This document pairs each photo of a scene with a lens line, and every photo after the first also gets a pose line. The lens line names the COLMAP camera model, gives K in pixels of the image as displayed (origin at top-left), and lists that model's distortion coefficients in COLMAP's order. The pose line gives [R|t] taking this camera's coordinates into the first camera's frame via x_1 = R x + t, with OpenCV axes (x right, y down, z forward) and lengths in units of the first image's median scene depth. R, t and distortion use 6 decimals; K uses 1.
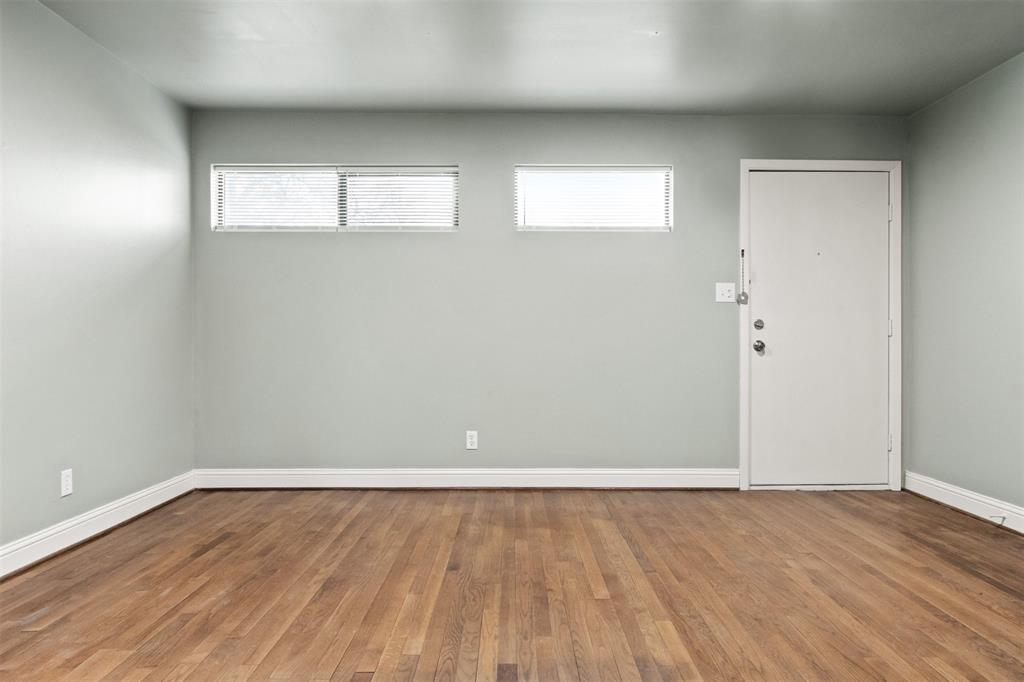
lens RADIAL K [[664.2, 0, 515.2], [0, 664.2, 345.6], [0, 0, 1]] dist [0.002010, 0.005430]
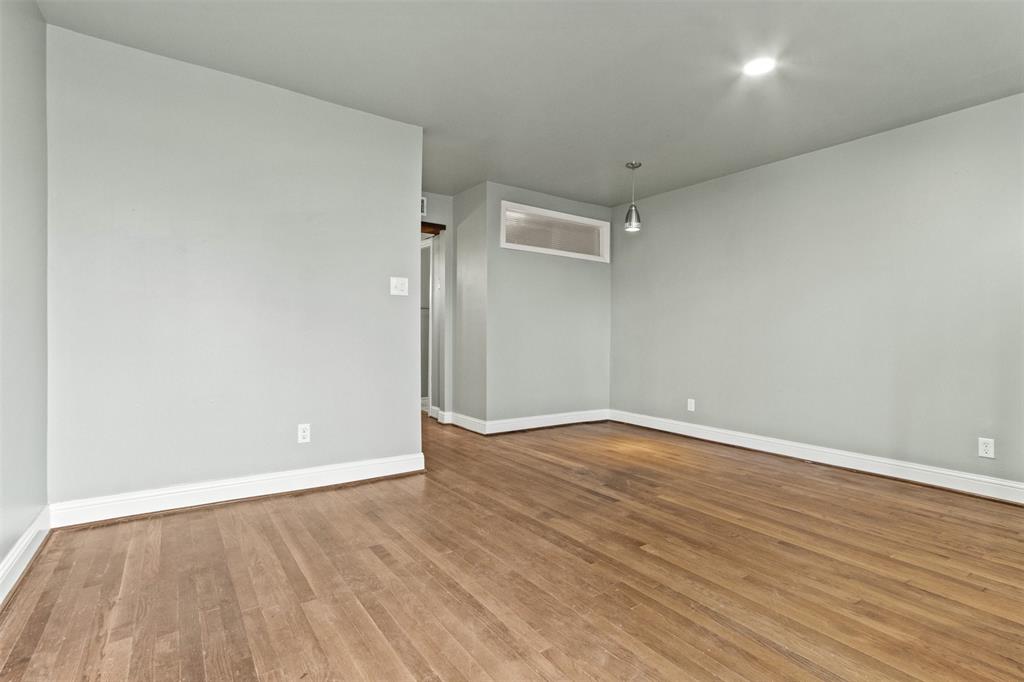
lens RADIAL K [[505.0, 0, 527.6], [0, 505.0, 317.5], [0, 0, 1]] dist [0.000759, 0.000166]
pose [[-0.814638, -0.037547, -0.578753, 0.766495], [-0.020637, 0.999147, -0.035771, -0.000680], [0.579602, -0.017197, -0.814718, 1.466617]]
